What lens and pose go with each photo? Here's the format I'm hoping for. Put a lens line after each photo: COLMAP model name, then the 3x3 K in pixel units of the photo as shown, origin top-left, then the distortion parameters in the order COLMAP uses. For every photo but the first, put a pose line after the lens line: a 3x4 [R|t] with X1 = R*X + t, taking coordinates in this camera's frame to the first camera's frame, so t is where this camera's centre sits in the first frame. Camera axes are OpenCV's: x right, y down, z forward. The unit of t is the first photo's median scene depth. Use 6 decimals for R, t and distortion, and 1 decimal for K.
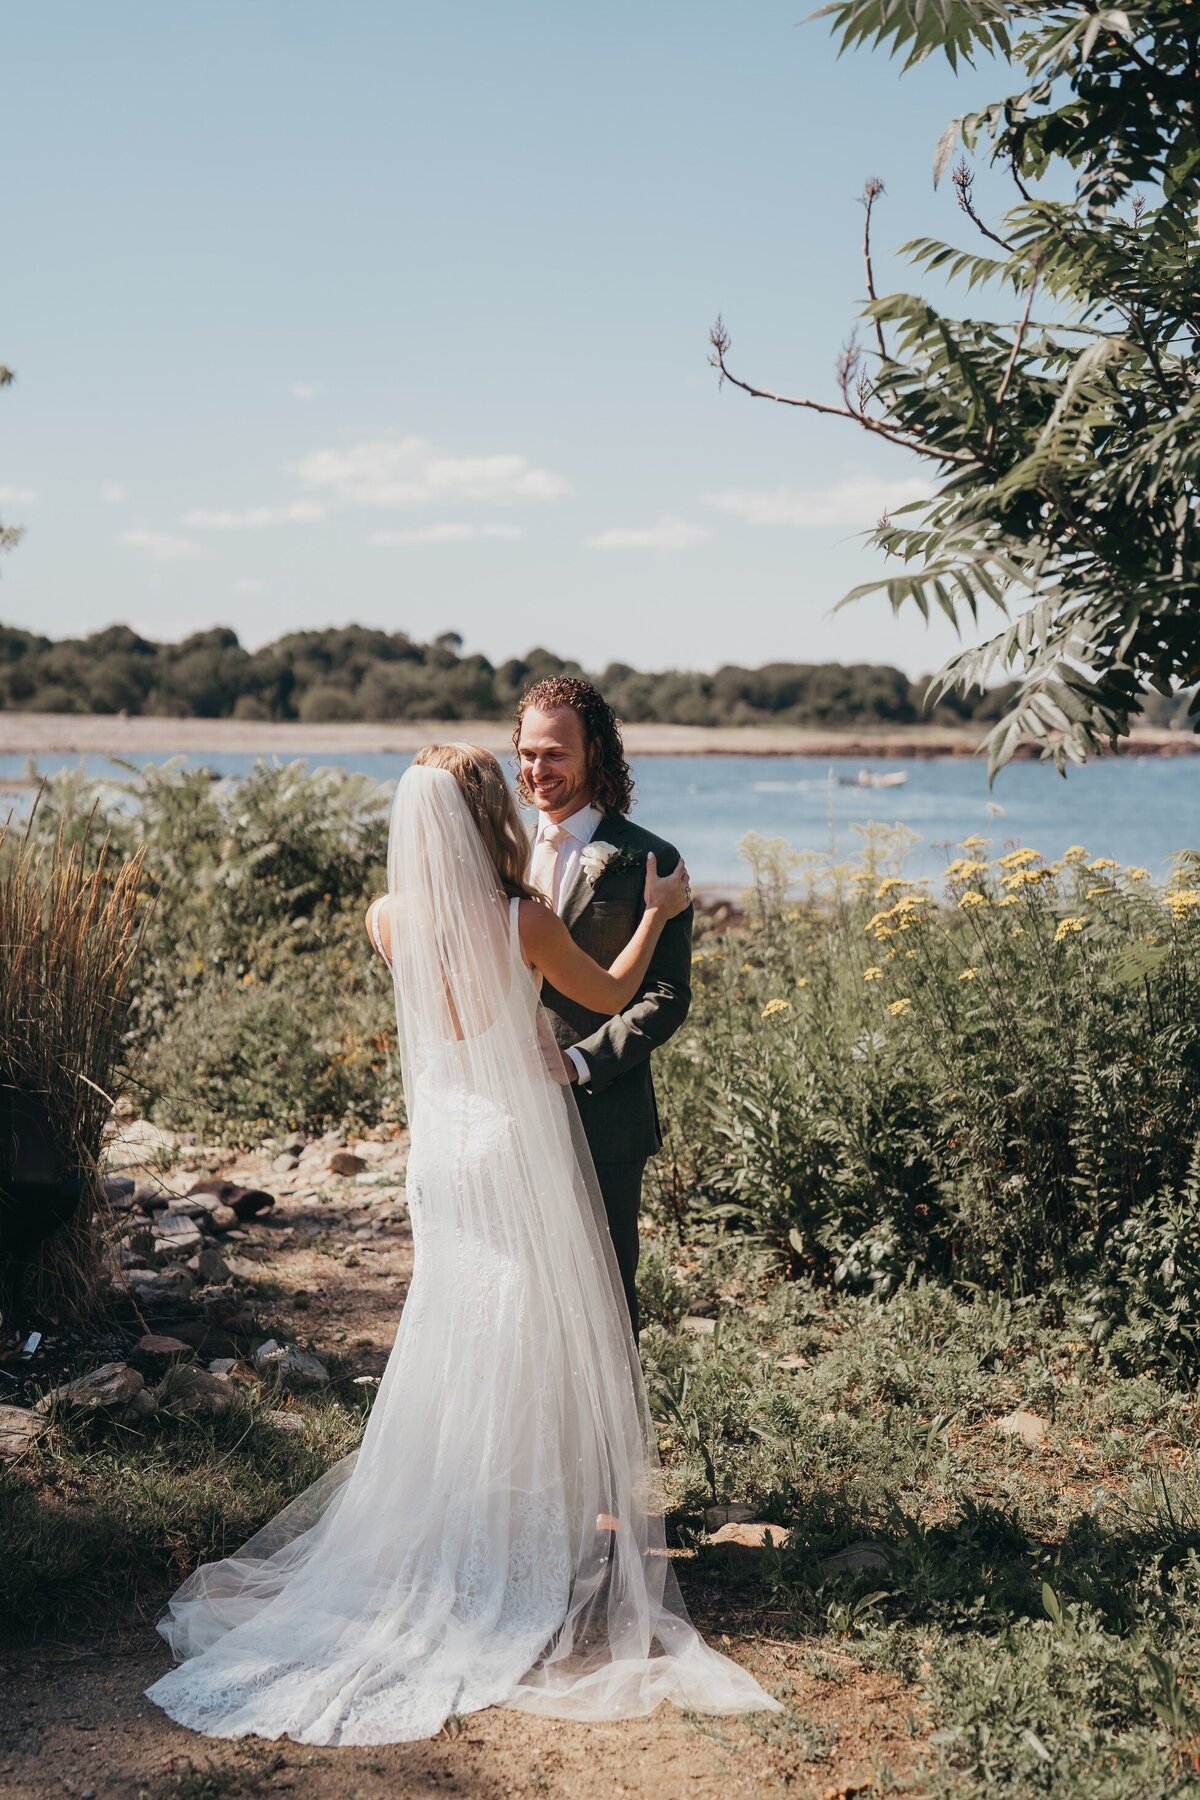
lens RADIAL K [[2706.1, 0, 639.1], [0, 2706.1, 926.2], [0, 0, 1]] dist [-0.170237, 1.515105]
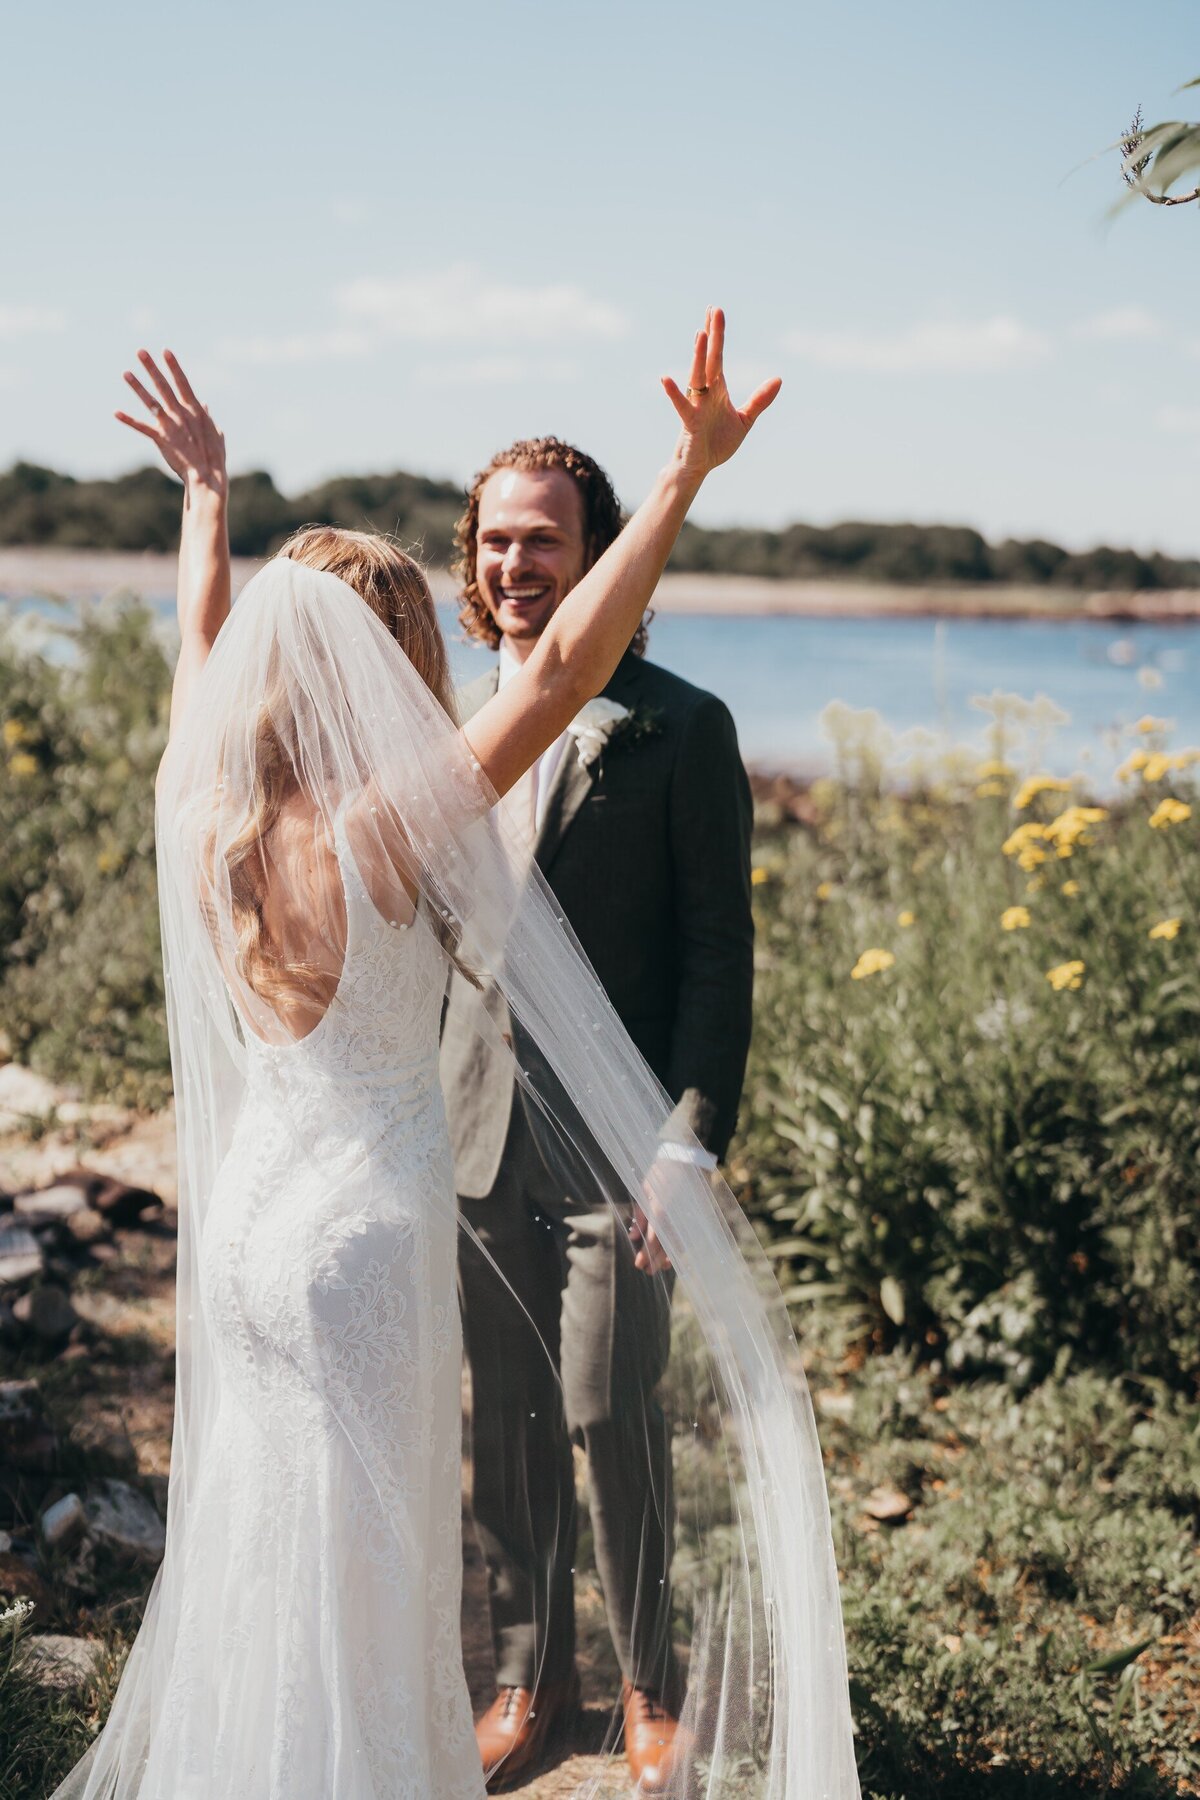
lens RADIAL K [[2763.7, 0, 638.5], [0, 2763.7, 903.0], [0, 0, 1]] dist [-0.106063, 0.979417]
pose [[0.999483, 0.025702, -0.019308, 0.004372], [-0.024890, 0.998840, 0.041217, -0.012480], [0.020345, -0.040715, 0.998964, 0.301070]]
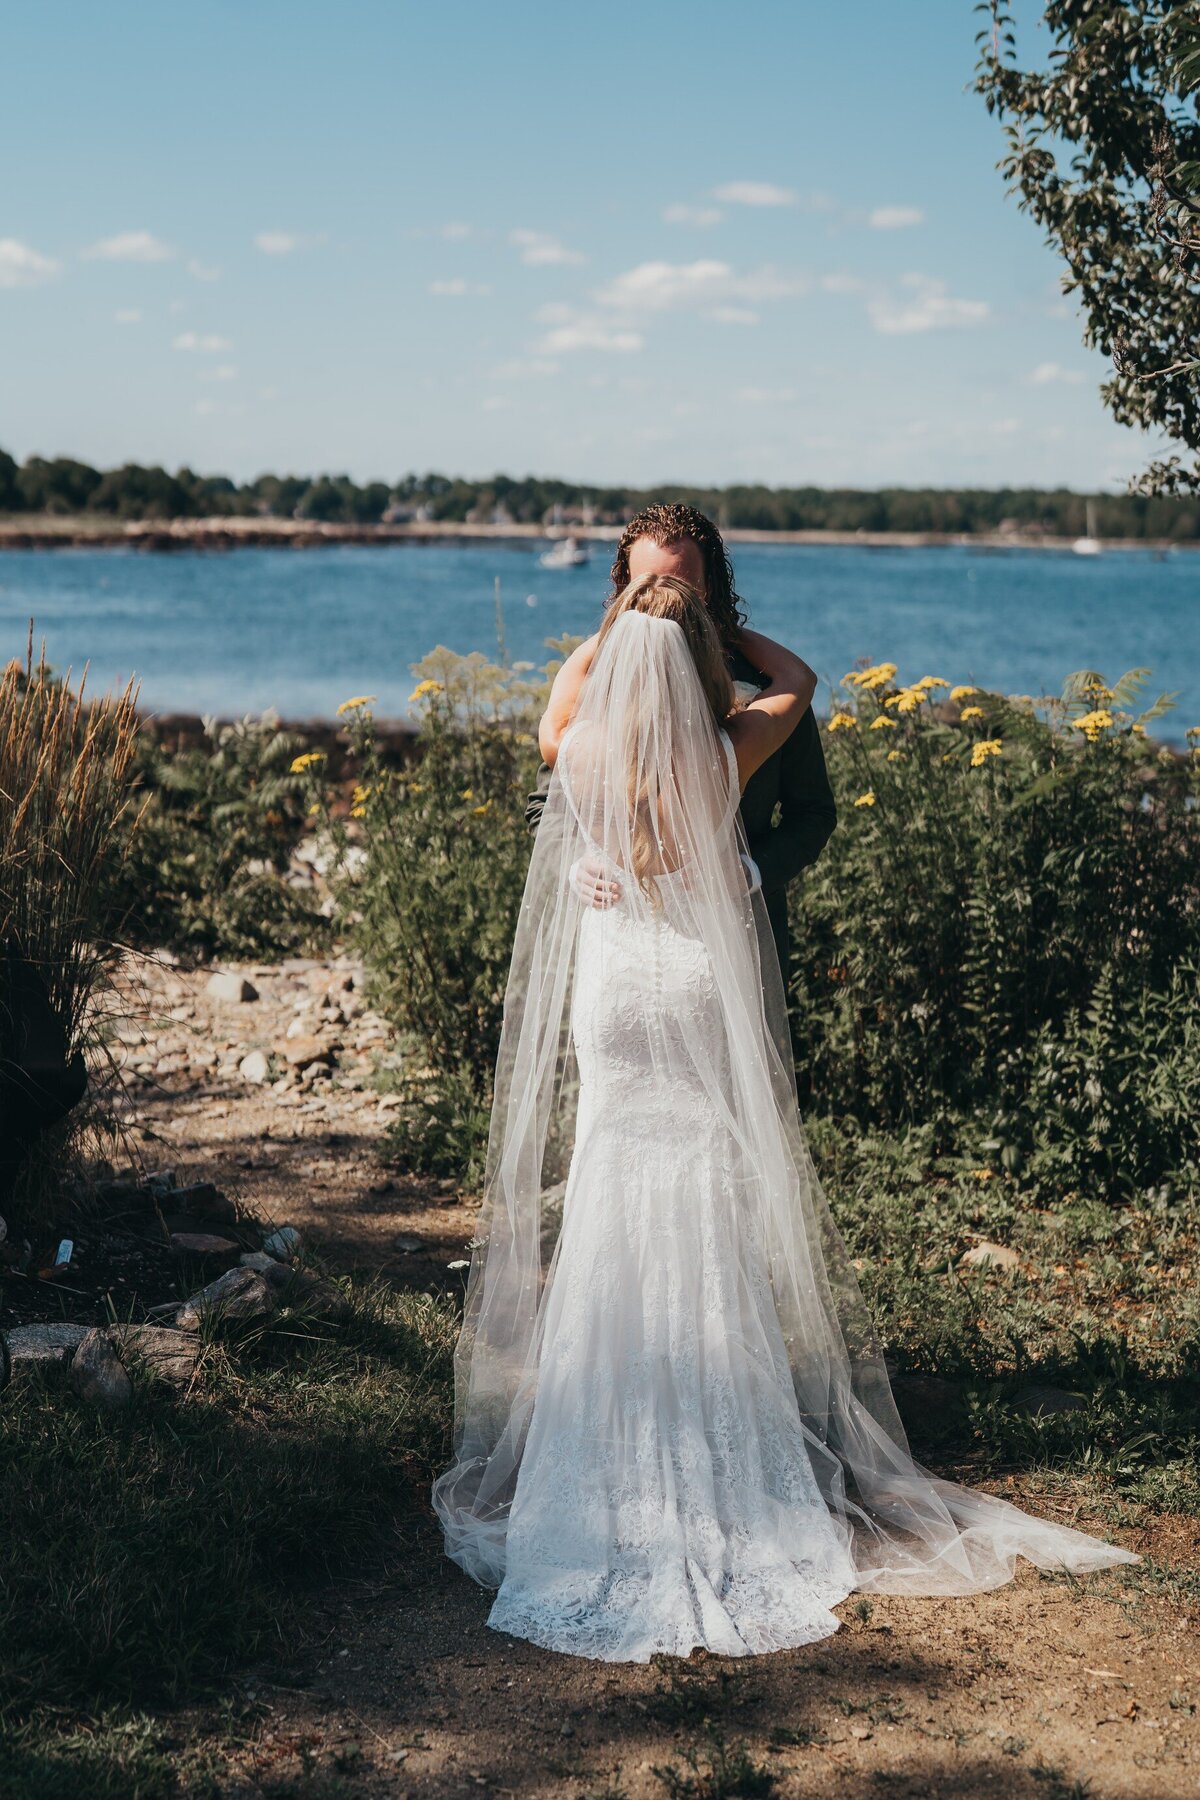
lens RADIAL K [[2853.9, 0, 669.0], [0, 2853.9, 951.0], [0, 0, 1]] dist [-0.040968, -0.054766]
pose [[0.937077, -0.042949, 0.346470, -0.283836], [0.015390, 0.996521, 0.081907, -0.012086], [-0.348782, -0.071421, 0.934478, 0.062528]]
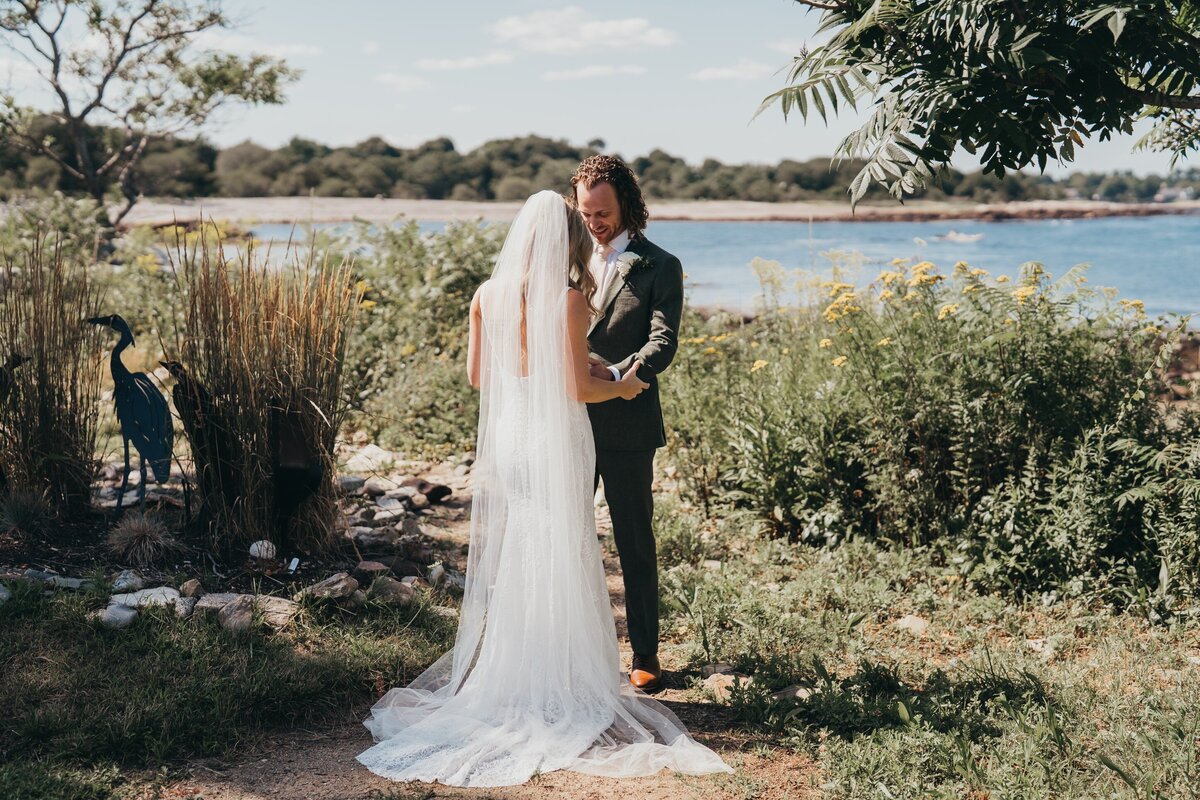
lens RADIAL K [[1842.5, 0, 600.0], [0, 1842.5, 400.0], [0, 0, 1]] dist [-0.106063, 0.979417]
pose [[0.997389, -0.002326, -0.072175, 0.032450], [0.004631, 0.999484, 0.031783, 0.016100], [0.072064, -0.032035, 0.996885, -0.075130]]
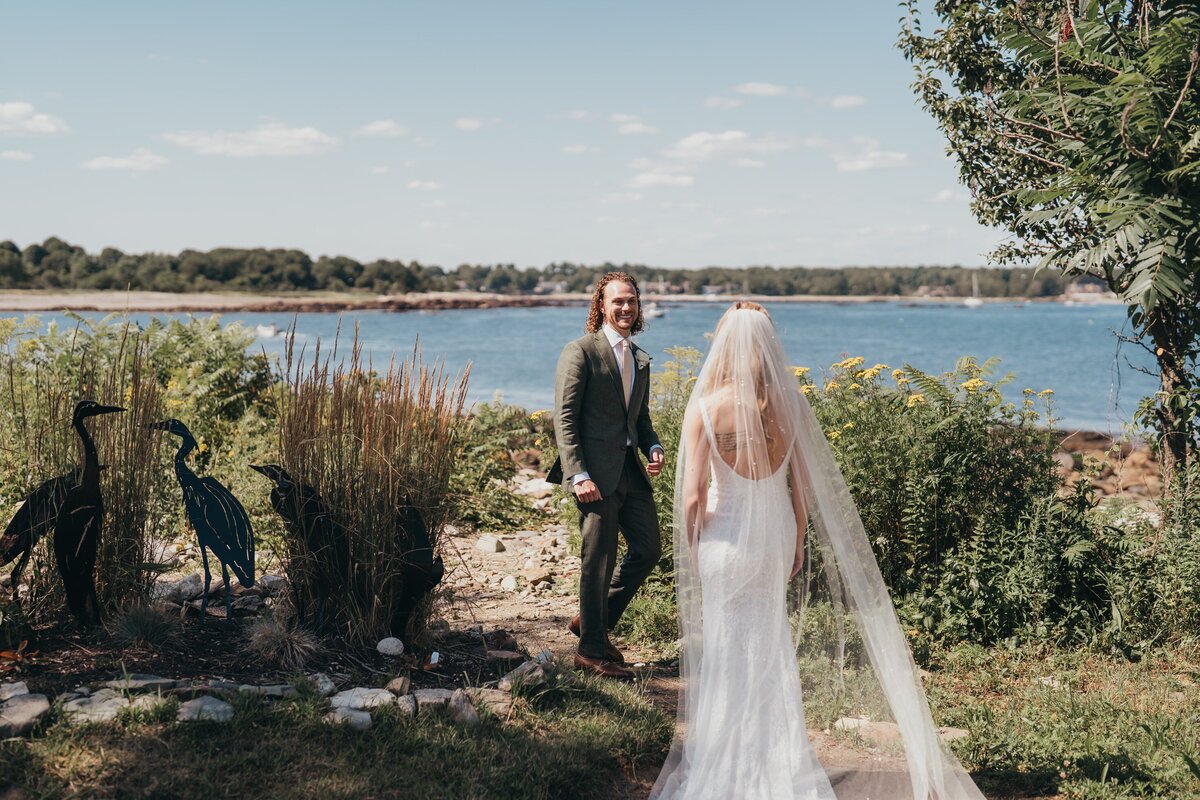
lens RADIAL K [[1819.1, 0, 623.6], [0, 1819.1, 401.8], [0, 0, 1]] dist [-0.135150, 0.796115]
pose [[0.952377, -0.023799, 0.303992, -0.360464], [0.027597, 0.999585, -0.008202, 0.006010], [-0.303670, 0.016201, 0.952639, -0.090595]]
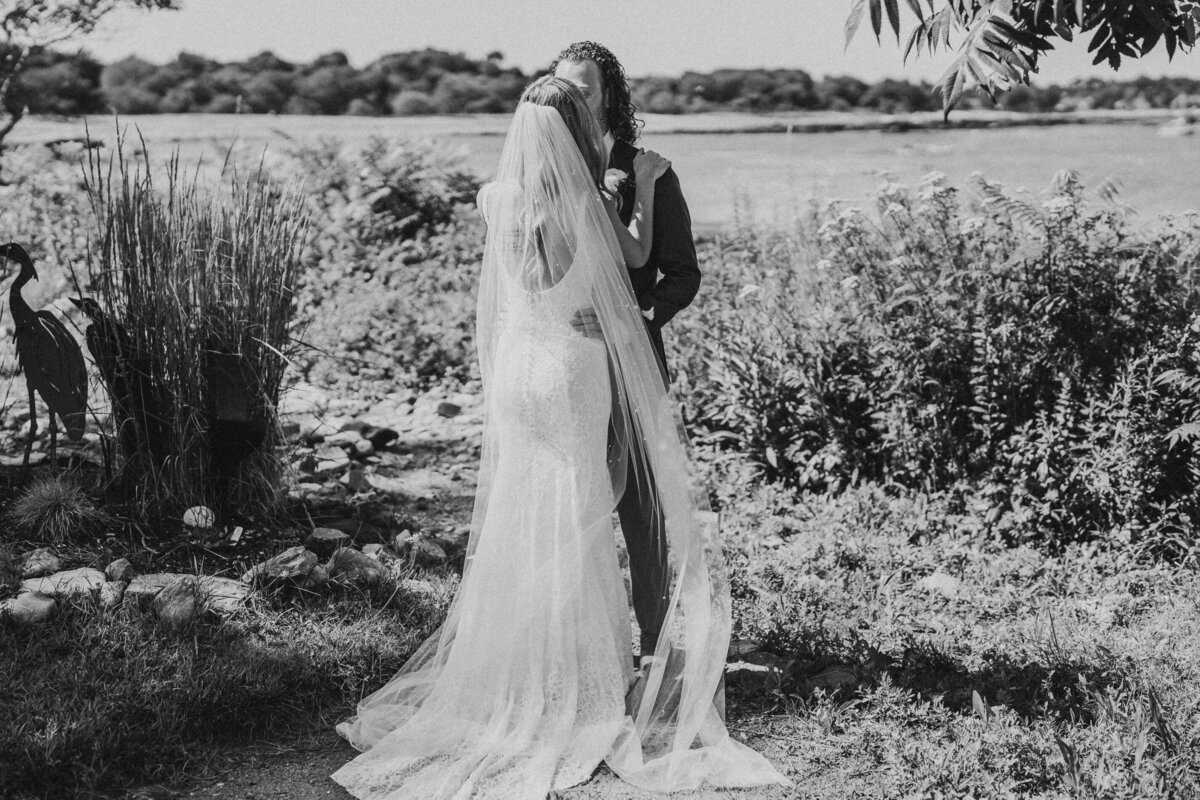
lens RADIAL K [[1842.5, 0, 600.0], [0, 1842.5, 400.0], [0, 0, 1]] dist [-0.106063, 0.979417]
pose [[0.999730, -0.017207, -0.015625, -0.015991], [0.018374, 0.996791, 0.077909, 0.011157], [0.014234, -0.078175, 0.996838, 0.044291]]
